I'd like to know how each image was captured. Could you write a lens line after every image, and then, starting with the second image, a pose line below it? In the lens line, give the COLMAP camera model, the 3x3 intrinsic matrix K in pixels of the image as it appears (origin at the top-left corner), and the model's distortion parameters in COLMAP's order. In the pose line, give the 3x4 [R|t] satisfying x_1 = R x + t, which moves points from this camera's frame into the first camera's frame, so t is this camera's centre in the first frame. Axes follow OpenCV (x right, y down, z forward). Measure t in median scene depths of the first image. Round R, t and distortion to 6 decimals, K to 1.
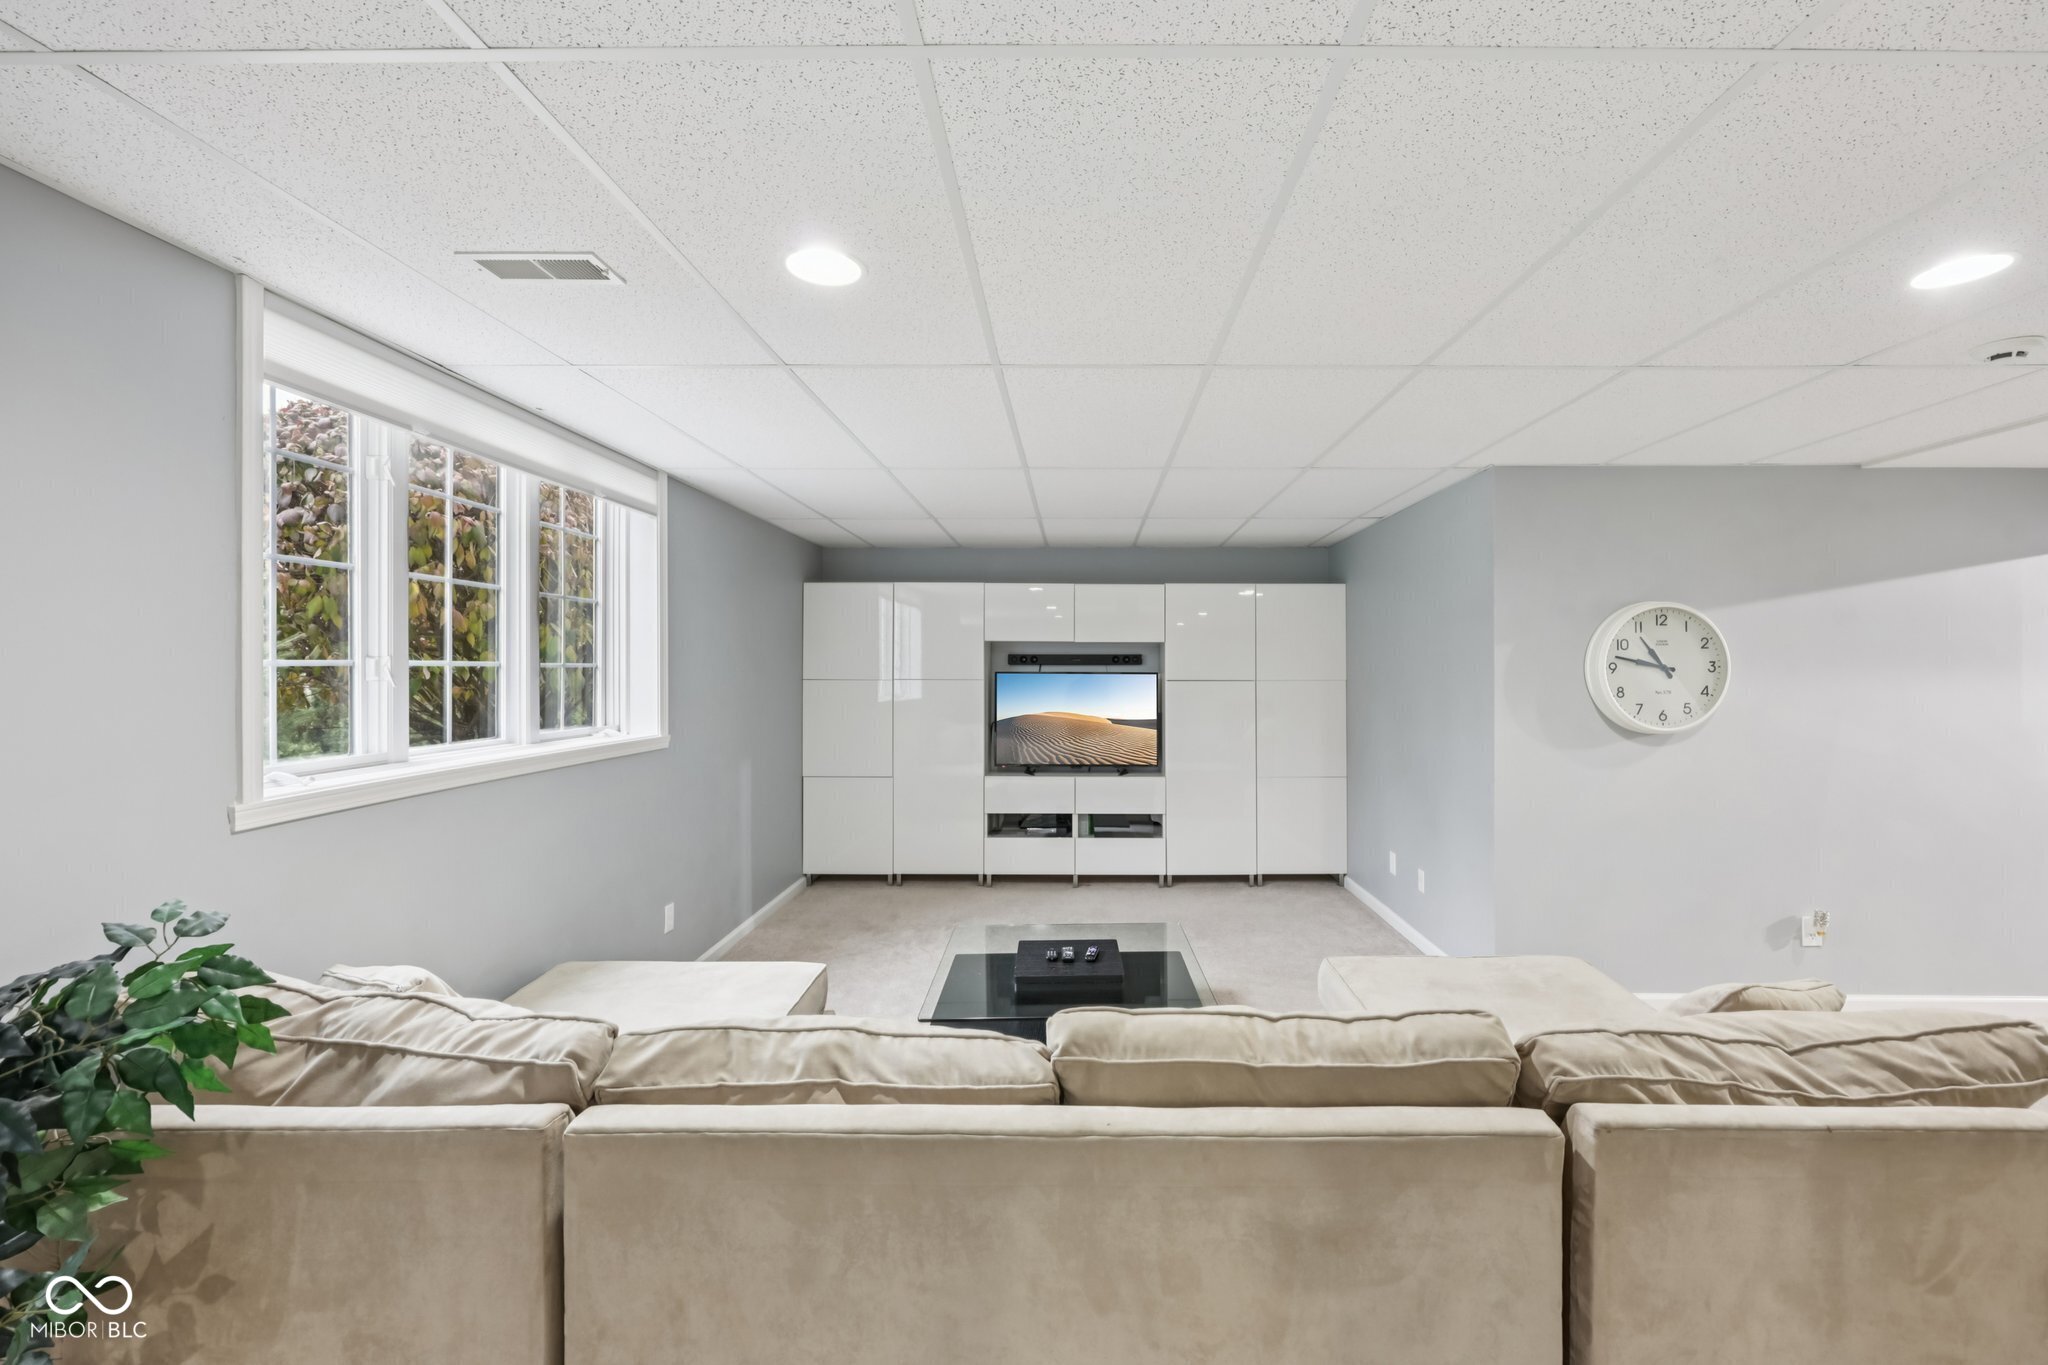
lens RADIAL K [[824.2, 0, 1095.7], [0, 824.2, 666.0], [0, 0, 1]] dist [-0.002017, 0.001030]
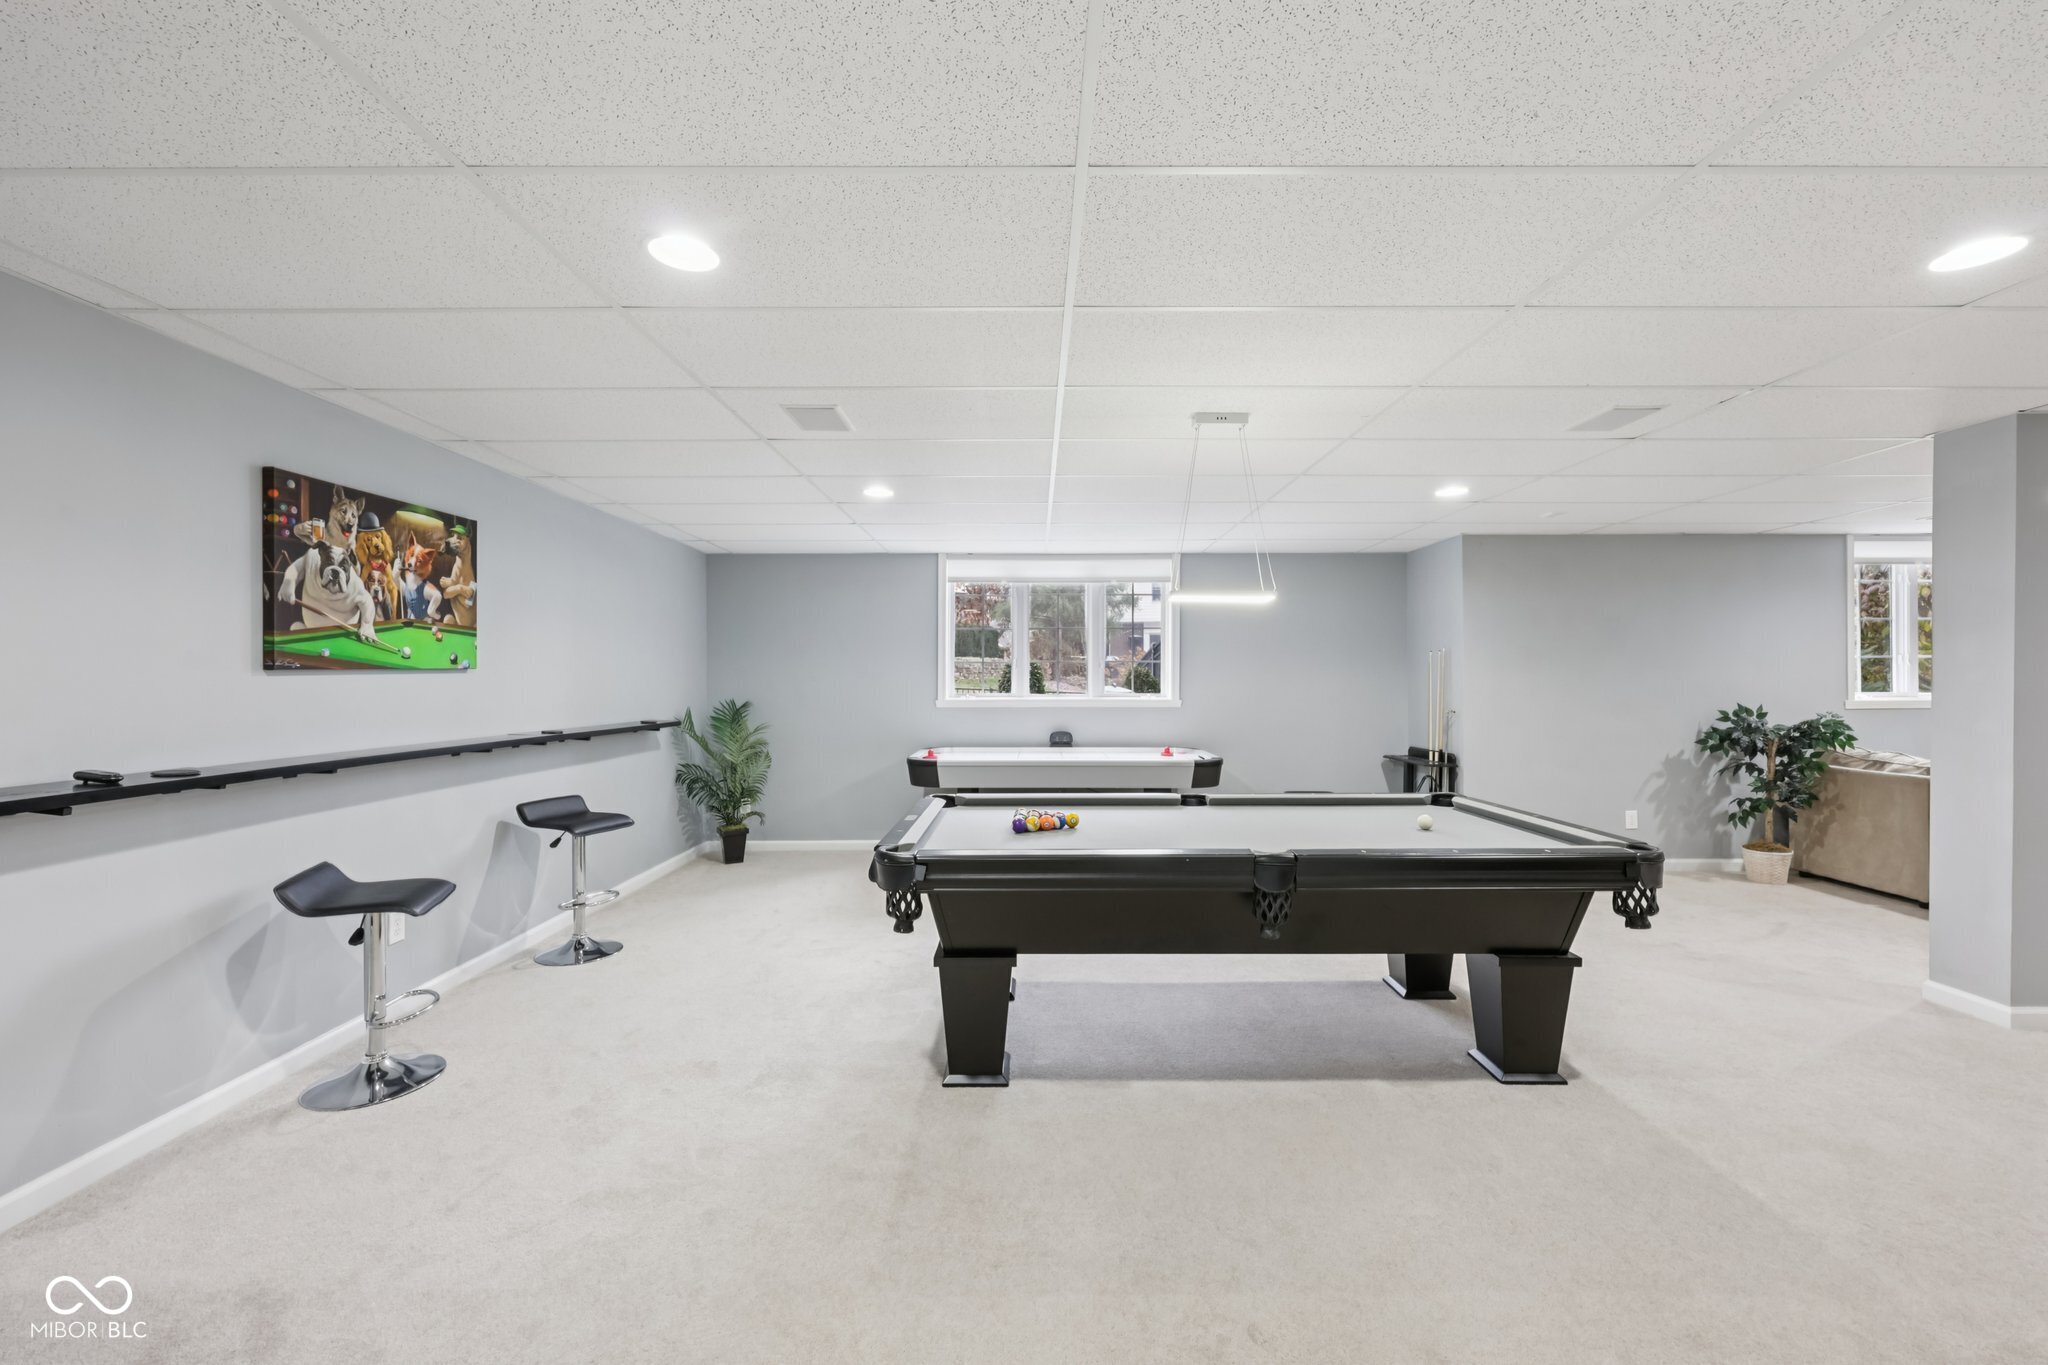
lens RADIAL K [[824.2, 0, 1027.2], [0, 824.2, 682.6], [0, 0, 1]] dist [-0.002017, 0.001030]
pose [[-0.009571, 0.001918, -0.999952, 1.740099], [0.003831, 0.999991, 0.001881, 0.065194], [0.999947, -0.003813, -0.009578, -1.715699]]
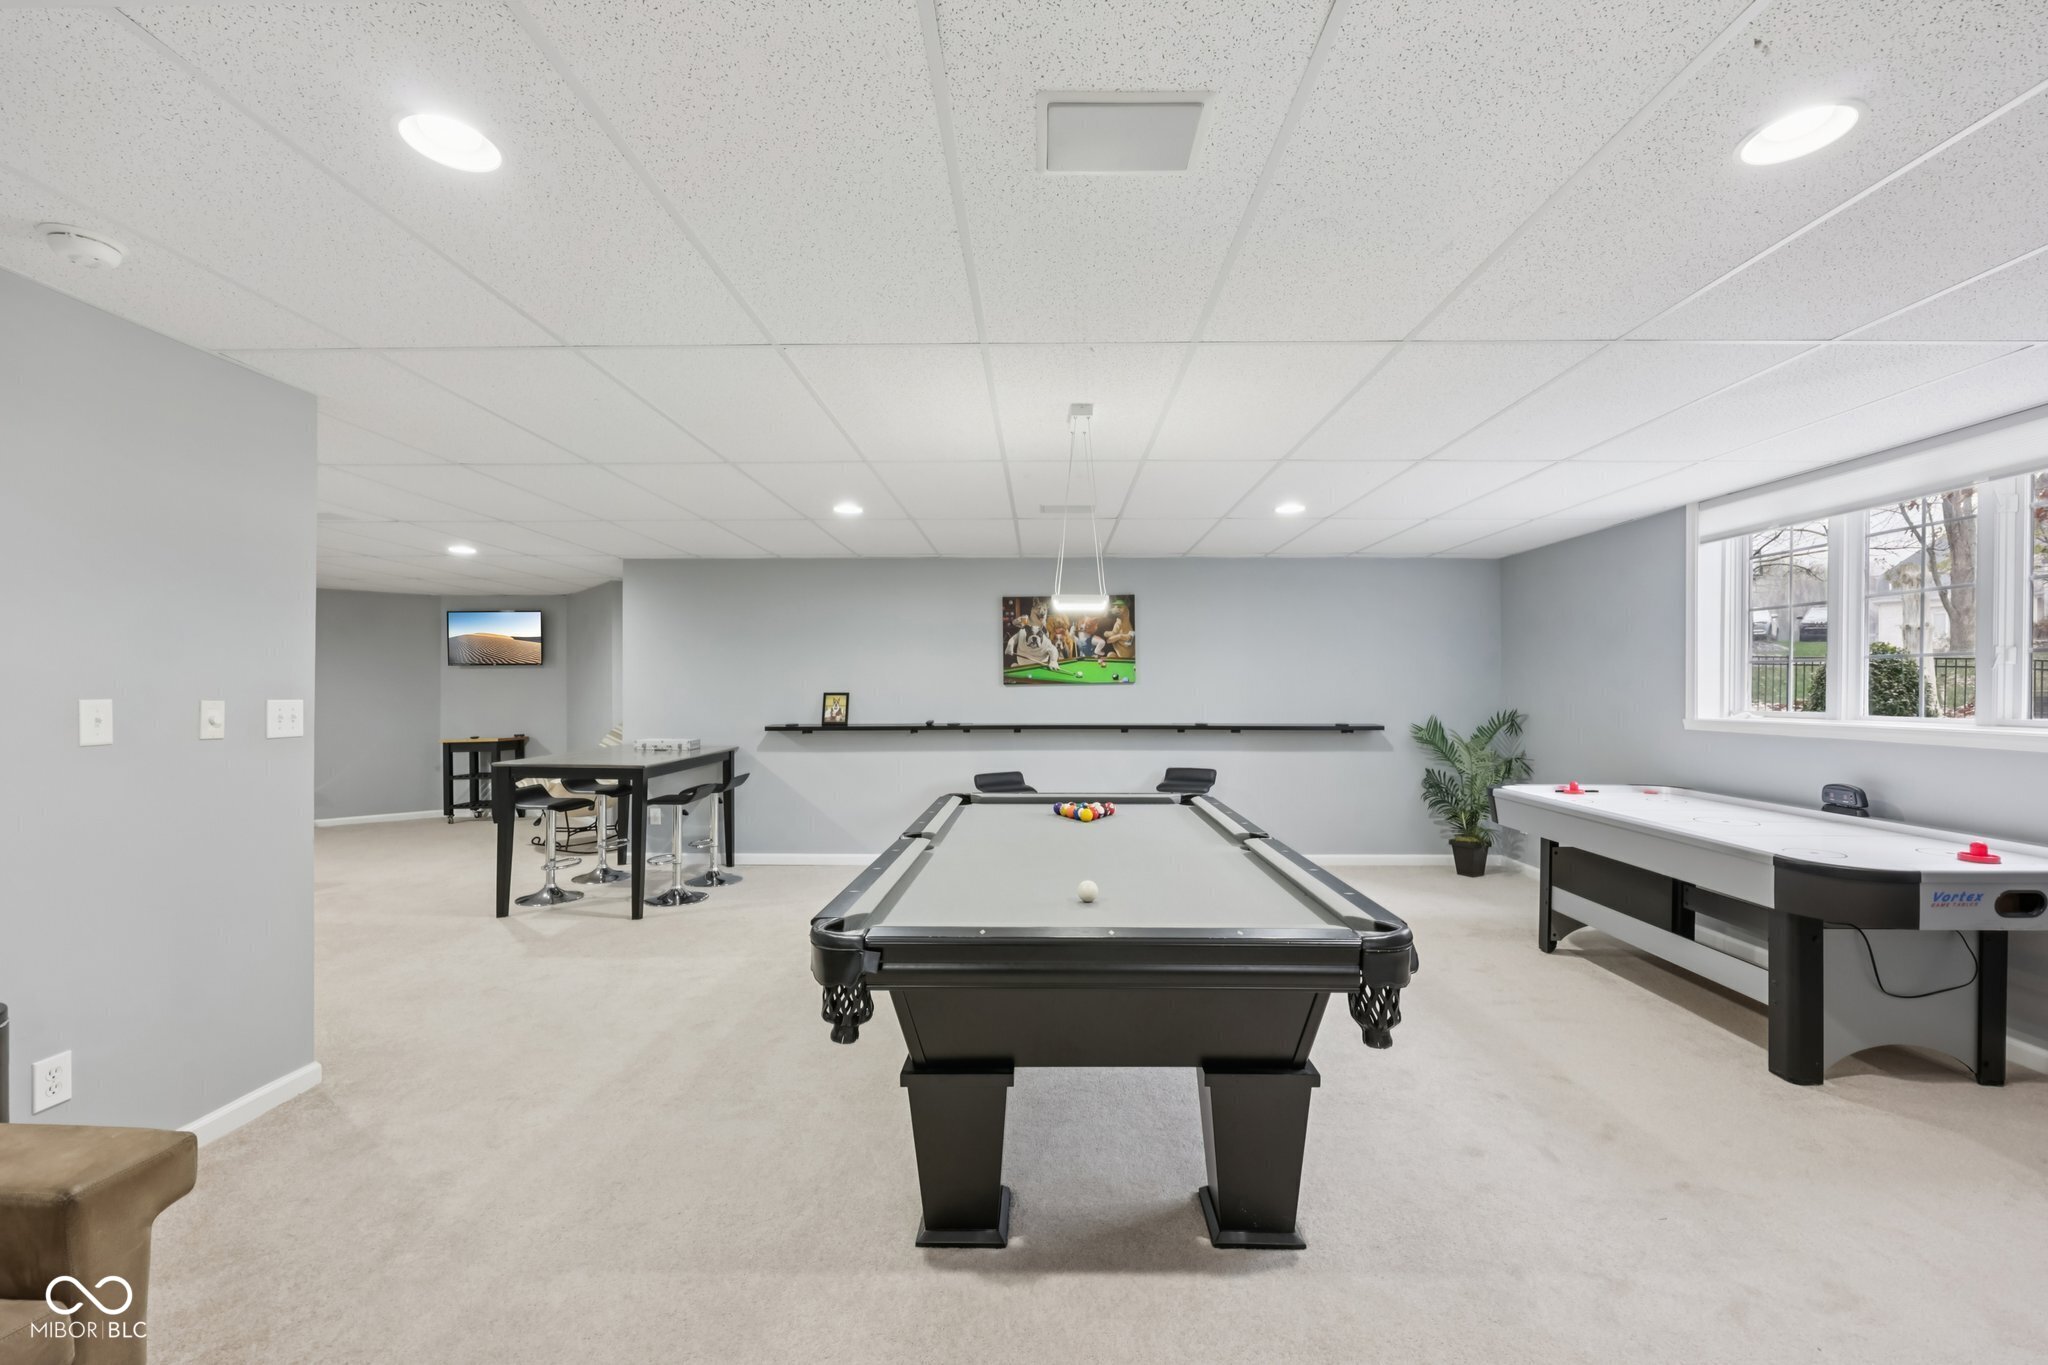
lens RADIAL K [[824.2, 0, 1033.7], [0, 824.2, 692.6], [0, 0, 1]] dist [-0.002017, 0.001030]
pose [[-0.999827, -0.000725, 0.018608, 0.374874], [-0.000668, 0.999995, 0.003037, 0.062706], [-0.018610, 0.003024, -0.999822, -0.032450]]
